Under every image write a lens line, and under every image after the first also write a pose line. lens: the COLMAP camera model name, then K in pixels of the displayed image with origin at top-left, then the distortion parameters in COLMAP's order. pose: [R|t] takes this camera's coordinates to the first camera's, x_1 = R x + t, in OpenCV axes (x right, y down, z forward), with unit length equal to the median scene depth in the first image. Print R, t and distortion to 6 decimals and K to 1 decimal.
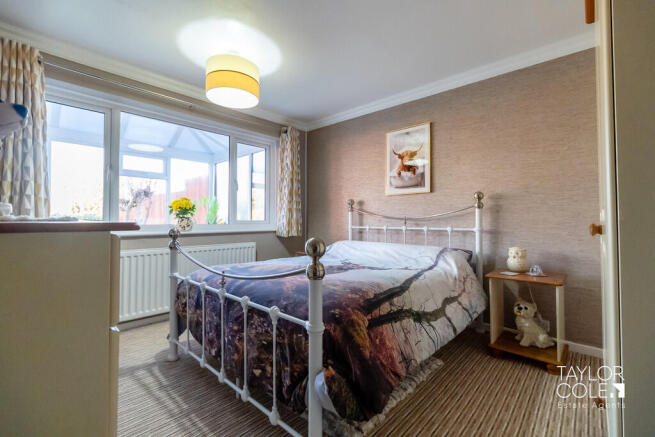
lens RADIAL K [[287.7, 0, 324.8], [0, 287.7, 216.3], [0, 0, 1]] dist [-0.000617, -0.000085]
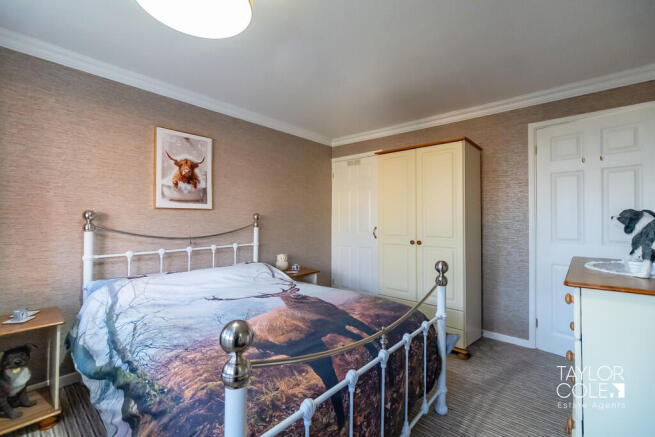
lens RADIAL K [[287.7, 0, 324.8], [0, 287.7, 216.3], [0, 0, 1]] dist [-0.000617, -0.000085]
pose [[-0.019816, 0.011930, 0.999732, -0.576095], [-0.009031, 0.999886, -0.012111, -0.049609], [-0.999763, -0.009268, -0.019706, 0.595851]]
